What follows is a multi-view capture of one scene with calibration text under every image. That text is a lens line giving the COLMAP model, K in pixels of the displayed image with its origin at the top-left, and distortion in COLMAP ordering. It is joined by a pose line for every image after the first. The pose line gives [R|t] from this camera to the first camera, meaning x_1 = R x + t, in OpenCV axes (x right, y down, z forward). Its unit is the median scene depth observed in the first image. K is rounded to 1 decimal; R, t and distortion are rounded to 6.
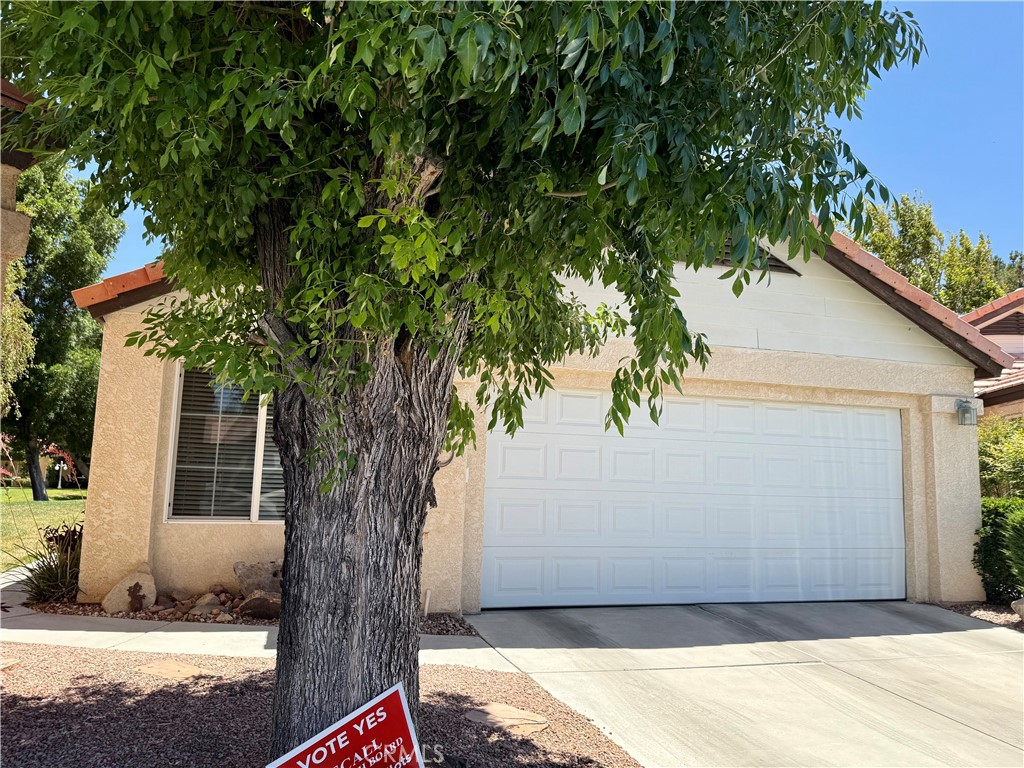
lens RADIAL K [[678.3, 0, 512.0], [0, 678.3, 384.0], [0, 0, 1]] dist [-0.000889, -0.003640]
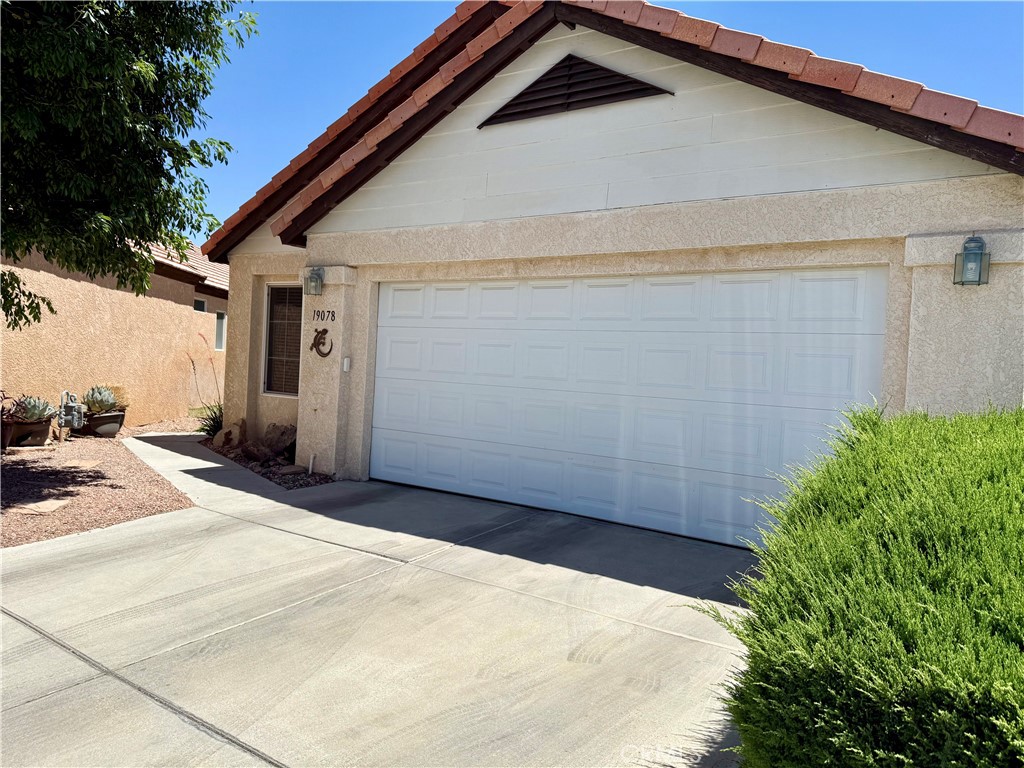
lens RADIAL K [[678.3, 0, 512.0], [0, 678.3, 384.0], [0, 0, 1]] dist [-0.000889, -0.003640]
pose [[0.659370, 0.022669, -0.751477, 0.858967], [0.066127, 0.993923, 0.088005, 0.070181], [0.748905, -0.107720, 0.653863, 0.369020]]
